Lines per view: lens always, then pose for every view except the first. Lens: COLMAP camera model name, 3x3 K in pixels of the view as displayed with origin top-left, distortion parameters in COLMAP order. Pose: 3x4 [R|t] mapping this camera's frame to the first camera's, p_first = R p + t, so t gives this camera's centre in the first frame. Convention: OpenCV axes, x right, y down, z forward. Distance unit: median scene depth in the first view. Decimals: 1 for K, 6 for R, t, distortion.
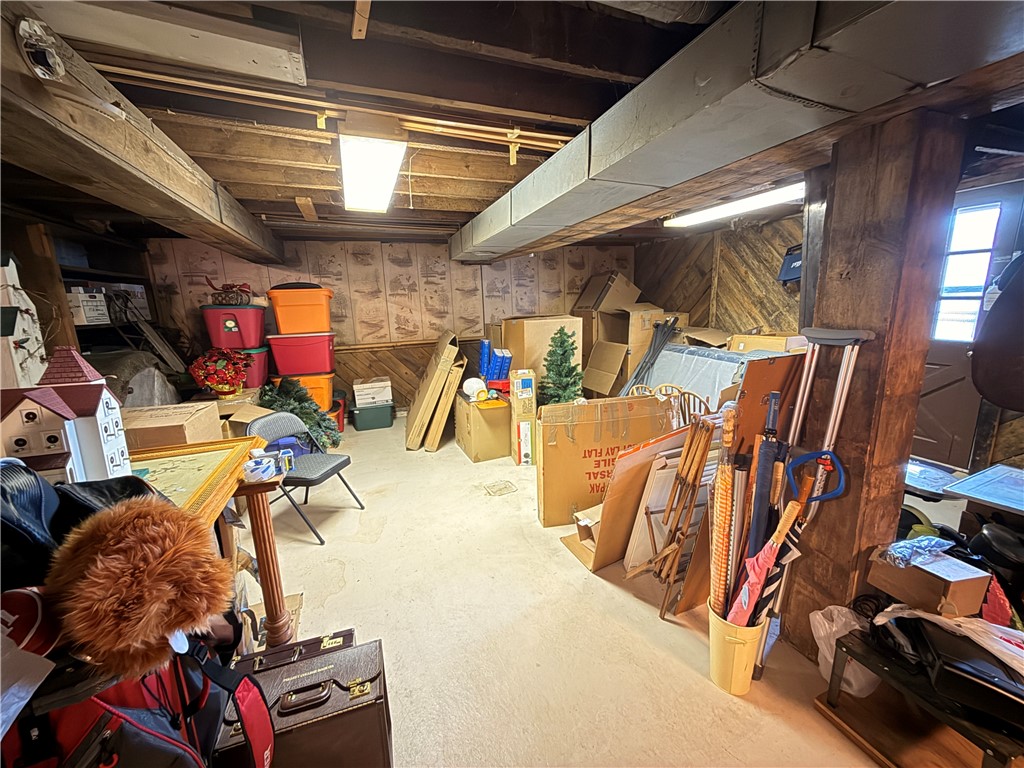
lens RADIAL K [[405.9, 0, 512.6], [0, 405.9, 382.4], [0, 0, 1]] dist [-0.000793, 0.000436]
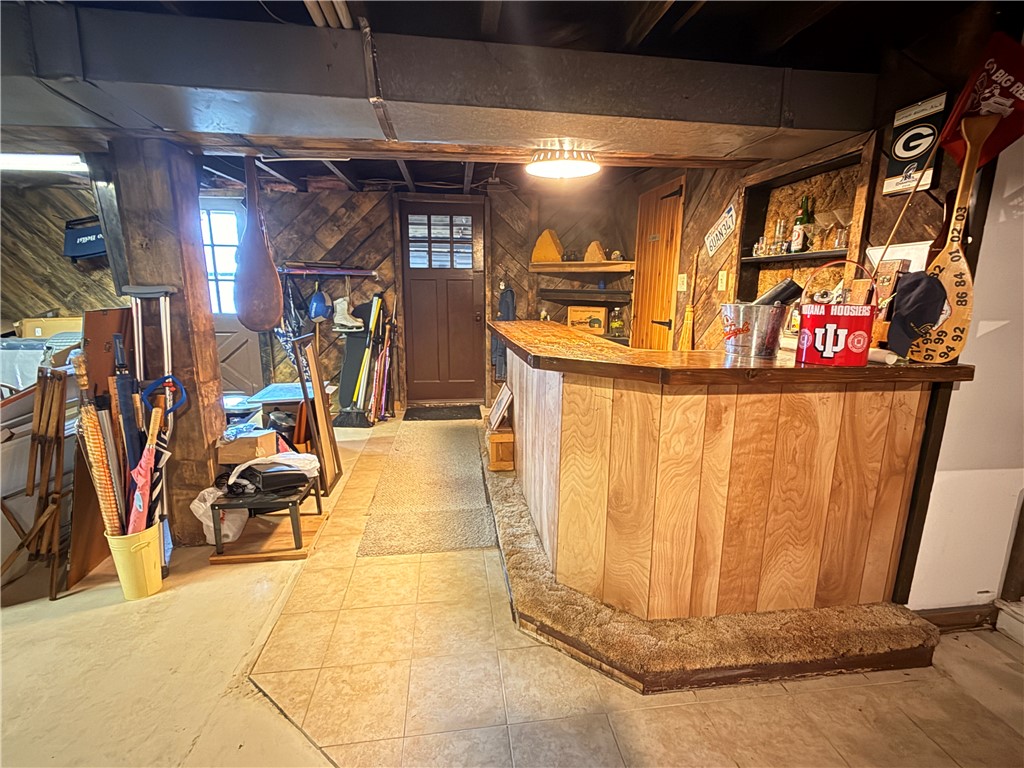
lens RADIAL K [[473.6, 0, 508.4], [0, 473.6, 385.3], [0, 0, 1]] dist [0.000206, -0.000542]
pose [[0.238771, -0.170578, 0.955977, -0.446972], [0.179672, 0.975214, 0.129134, 0.190610], [-0.954309, 0.140929, 0.263501, -0.470756]]
